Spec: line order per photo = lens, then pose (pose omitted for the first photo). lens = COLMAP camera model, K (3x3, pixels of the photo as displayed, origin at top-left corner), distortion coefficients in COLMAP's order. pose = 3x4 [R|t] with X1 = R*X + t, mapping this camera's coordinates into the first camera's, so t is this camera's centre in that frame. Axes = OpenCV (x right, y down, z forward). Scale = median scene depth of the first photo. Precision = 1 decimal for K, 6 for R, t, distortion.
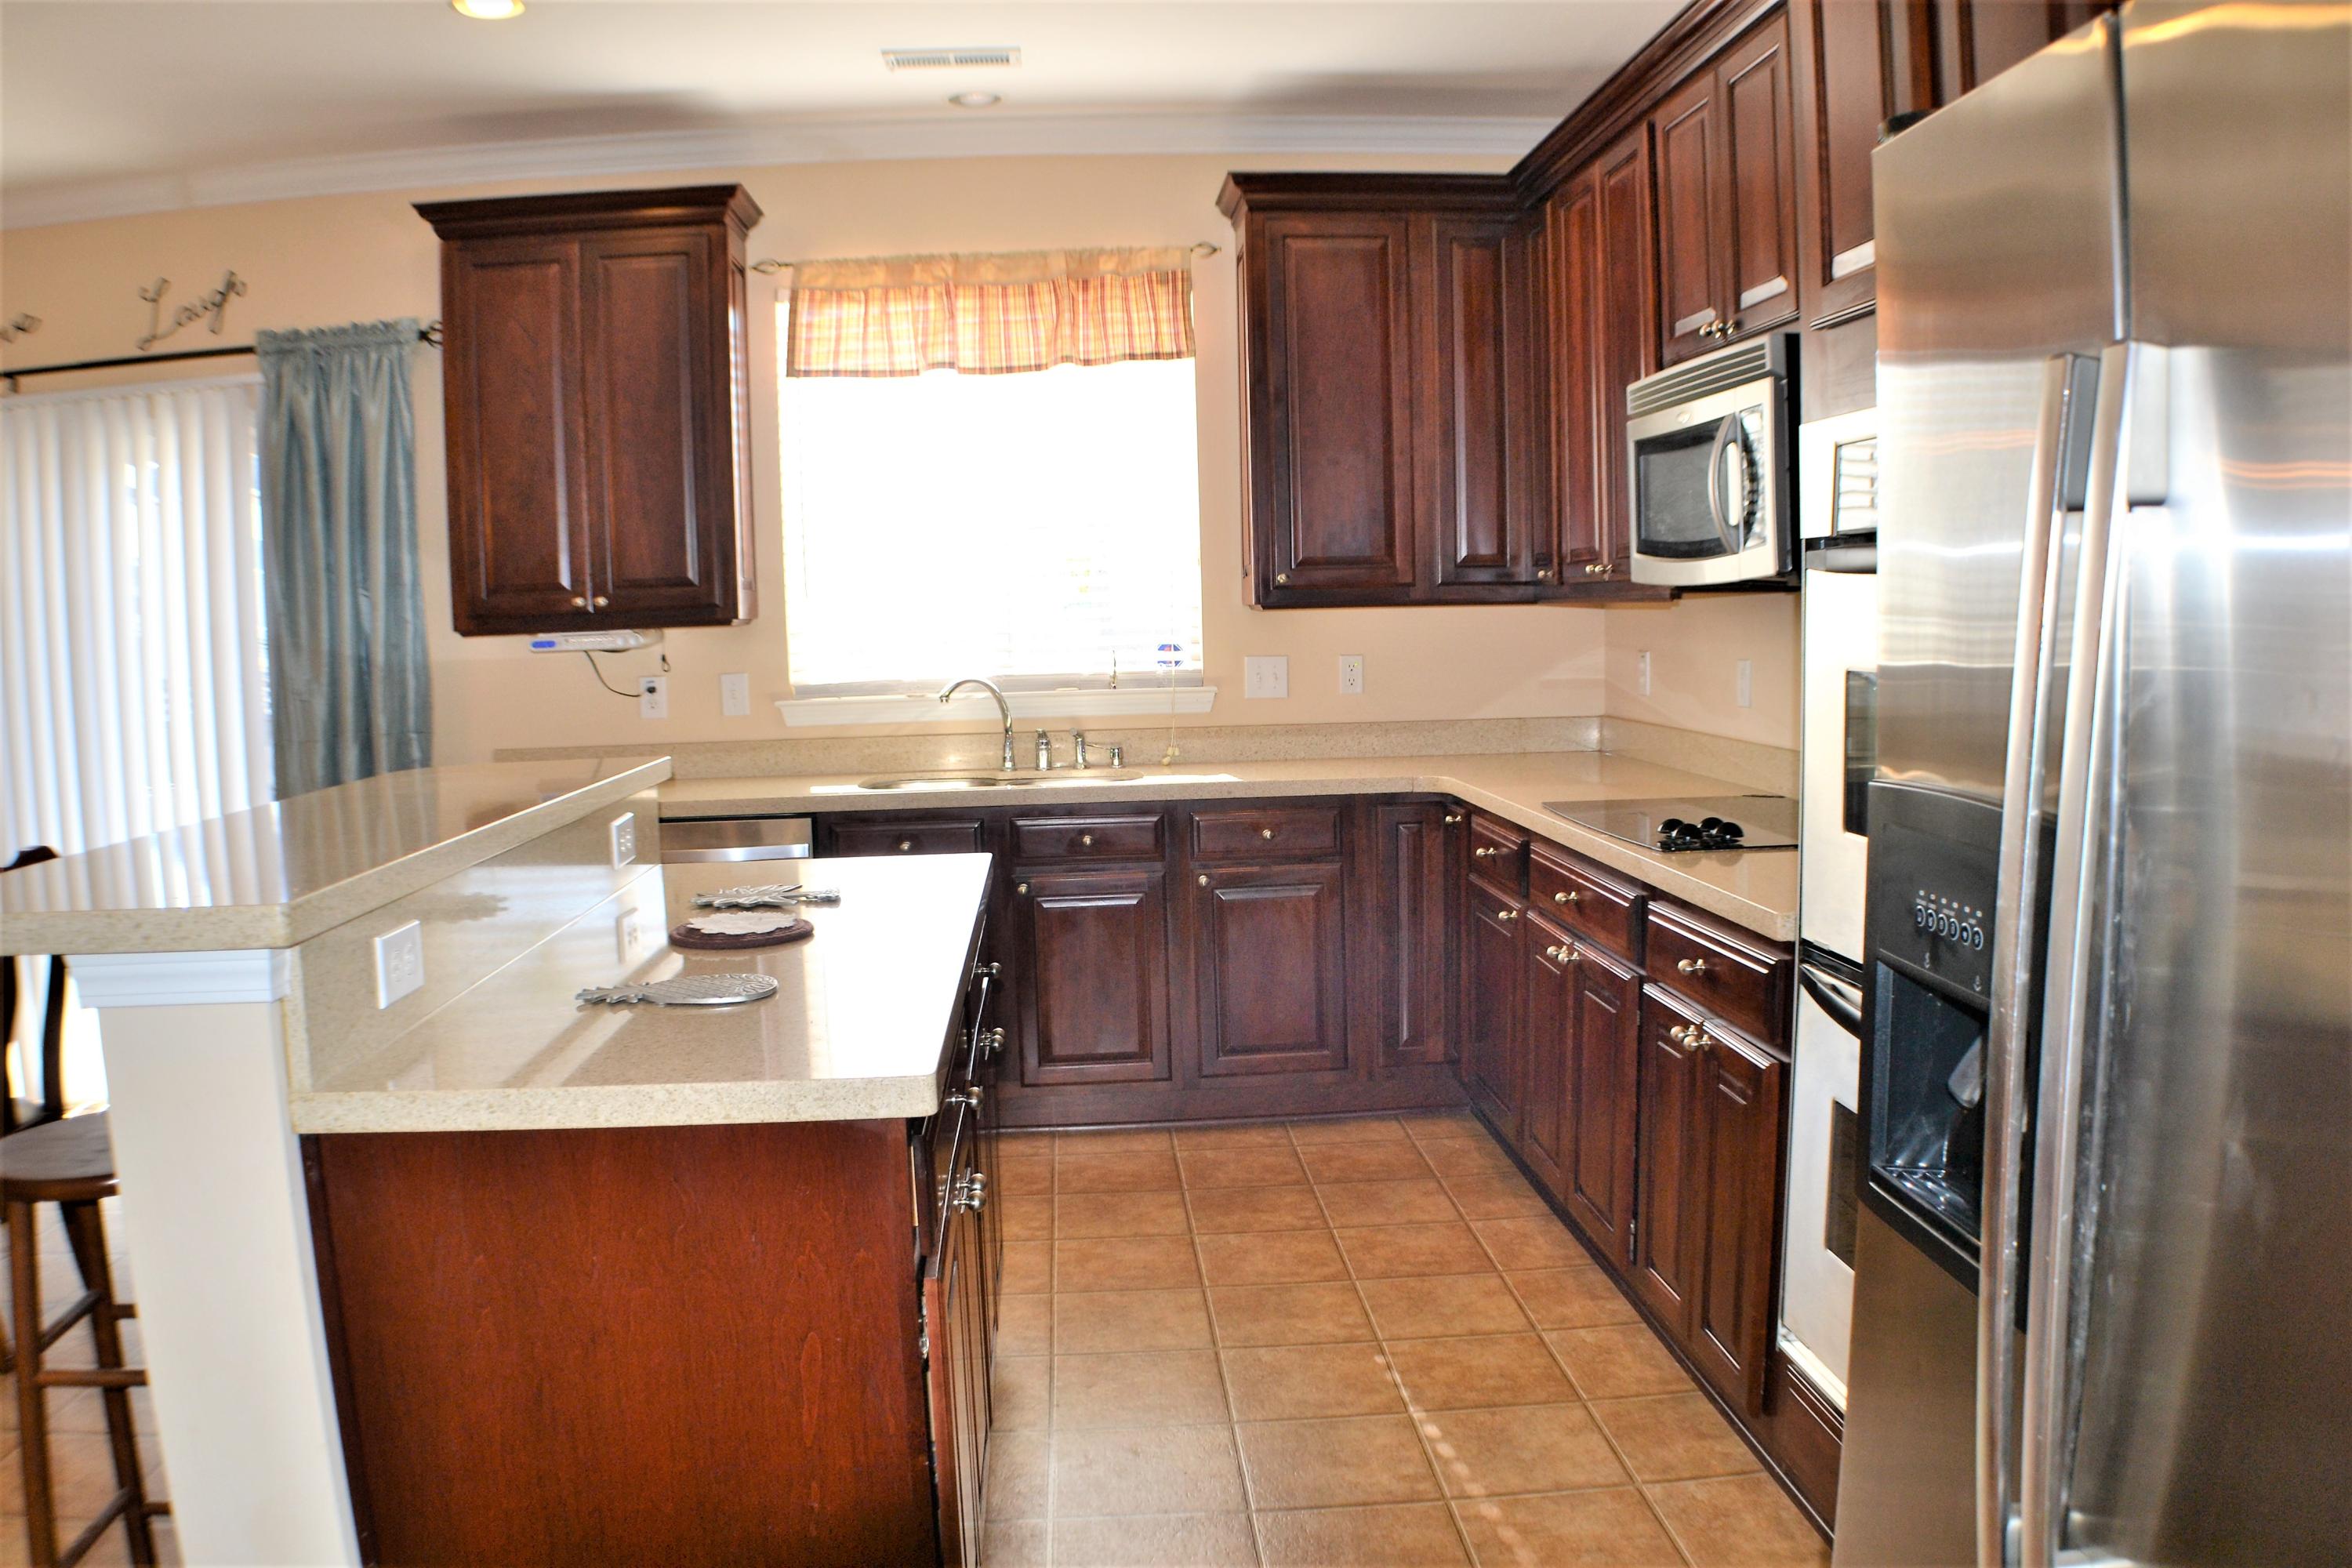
lens RADIAL K [[1741.2, 0, 1181.2], [0, 1741.2, 817.2], [0, 0, 1]] dist [-0.180732, 0.028409]
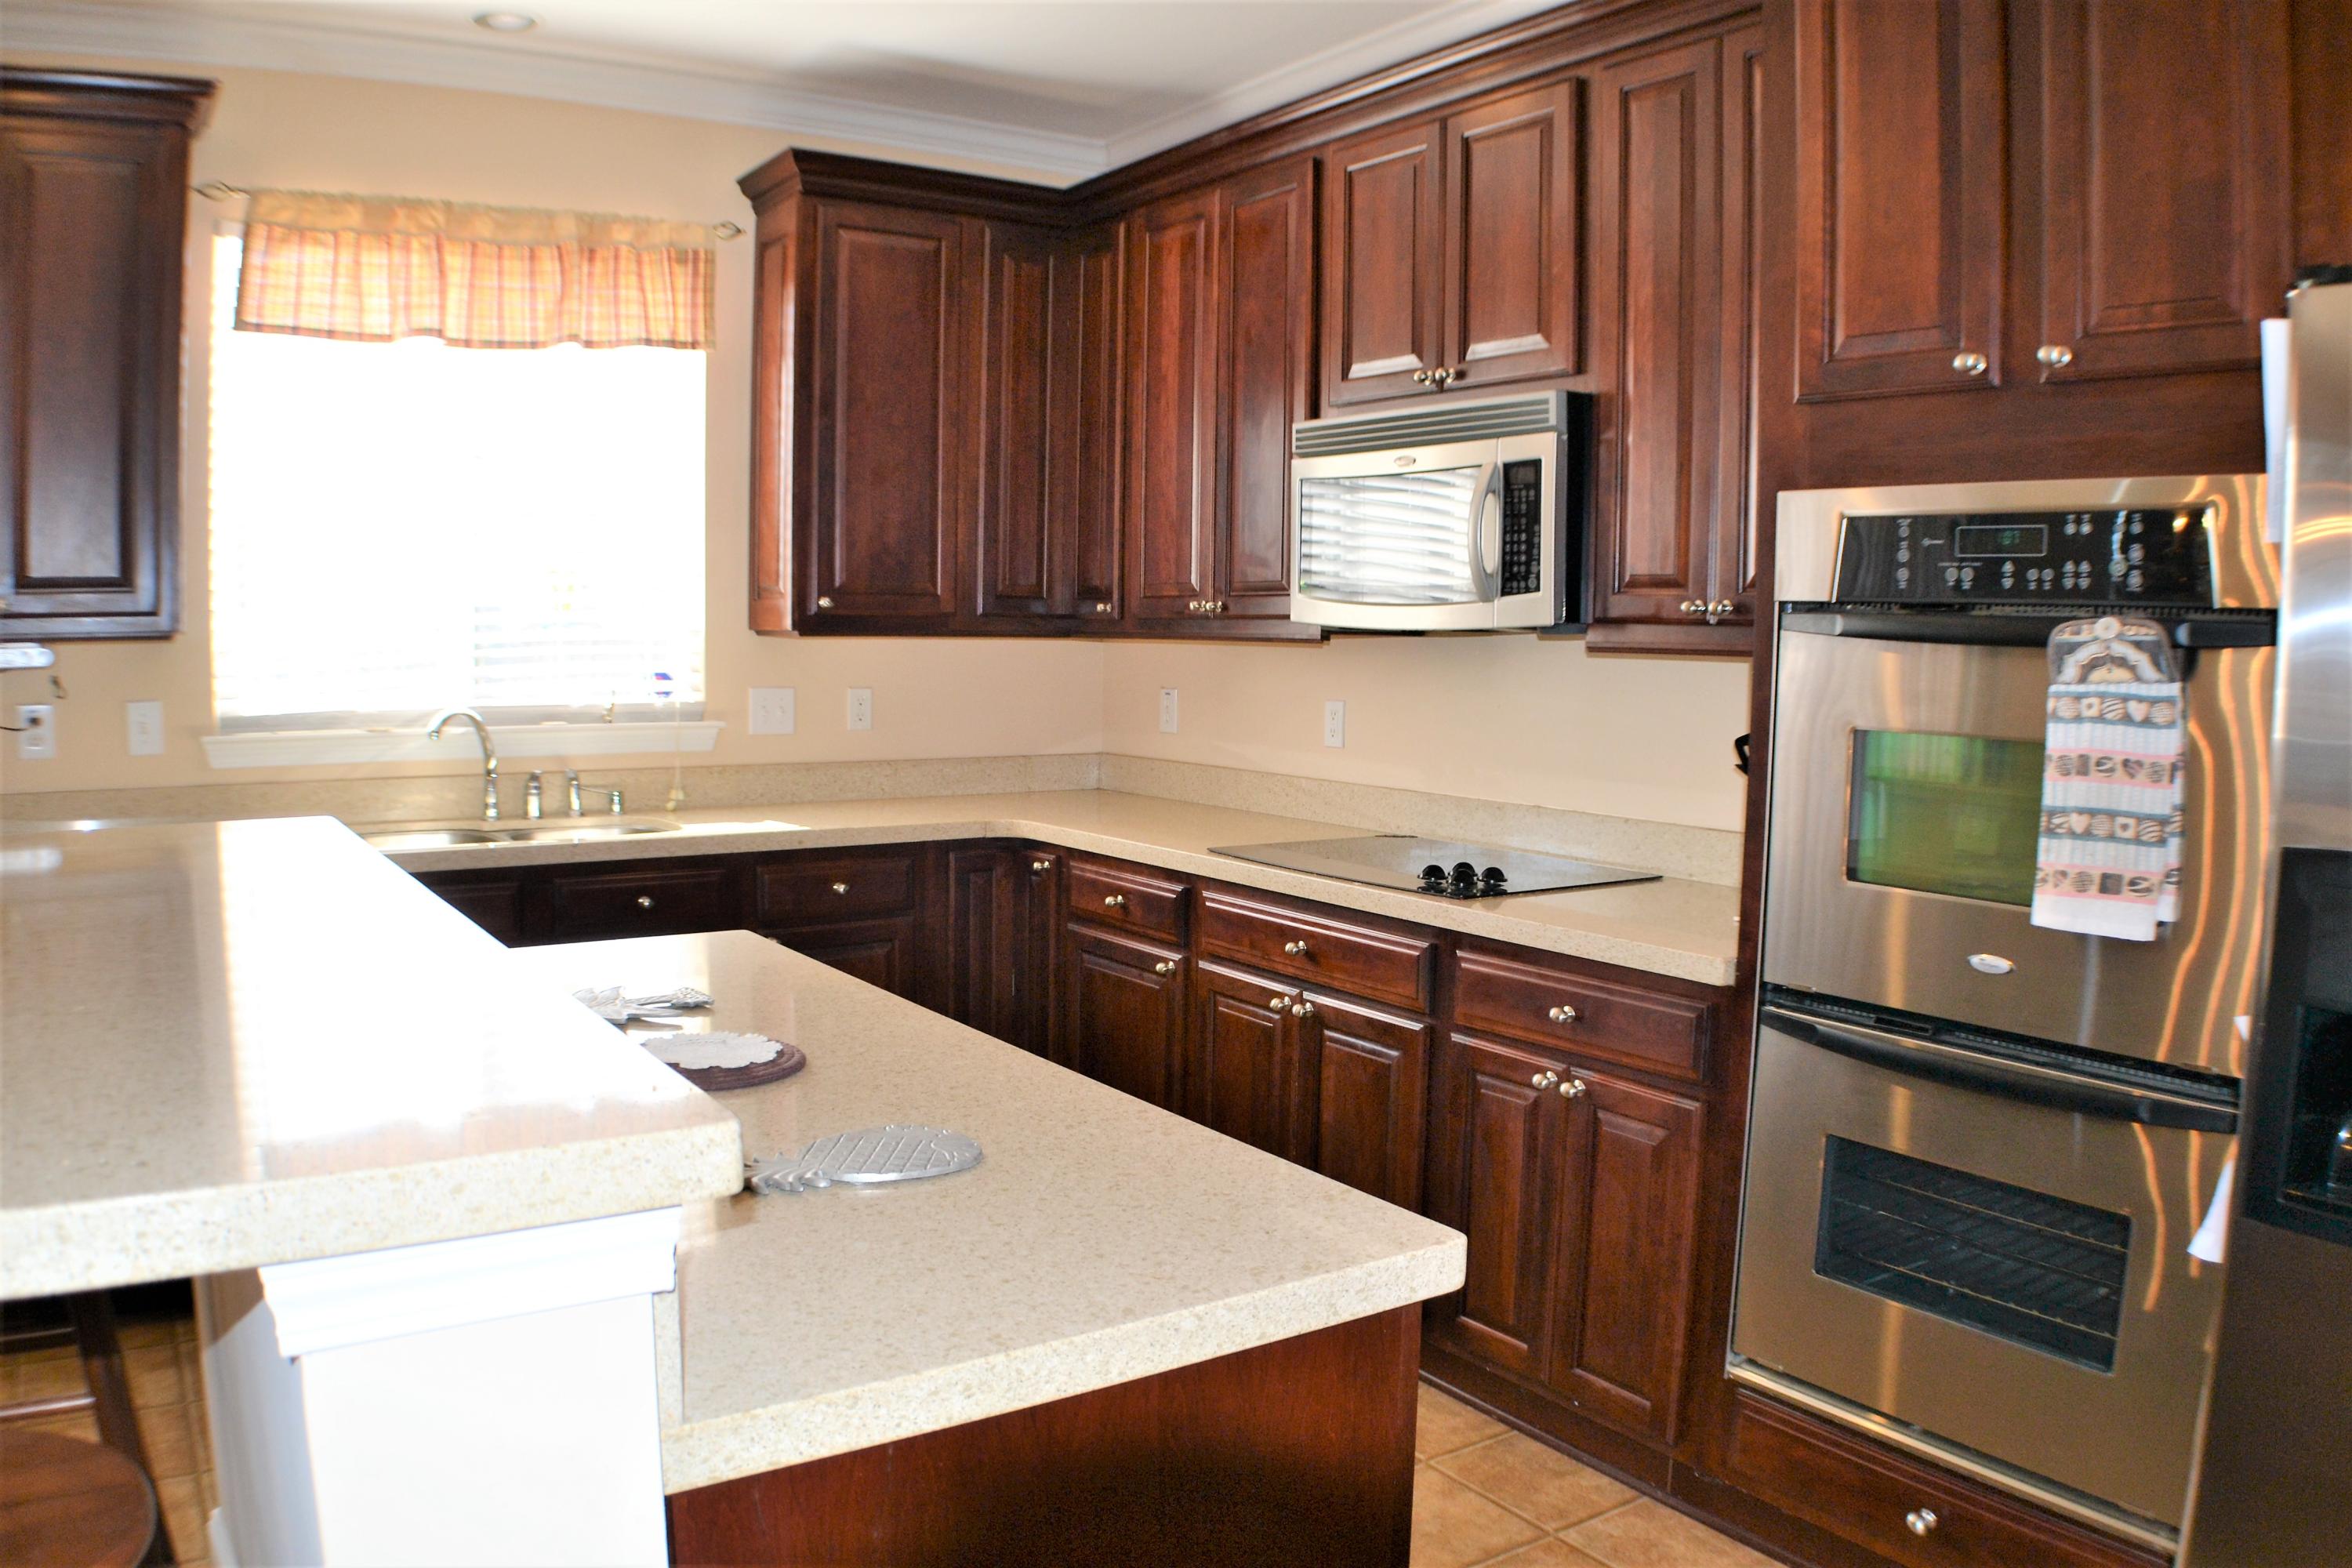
lens RADIAL K [[1741.2, 0, 1181.2], [0, 1741.2, 817.2], [0, 0, 1]] dist [-0.180732, 0.028409]
pose [[0.866897, -0.016296, 0.498221, -0.224786], [0.023401, 0.999694, -0.008018, -0.014249], [-0.497937, 0.018610, 0.867013, 0.129272]]
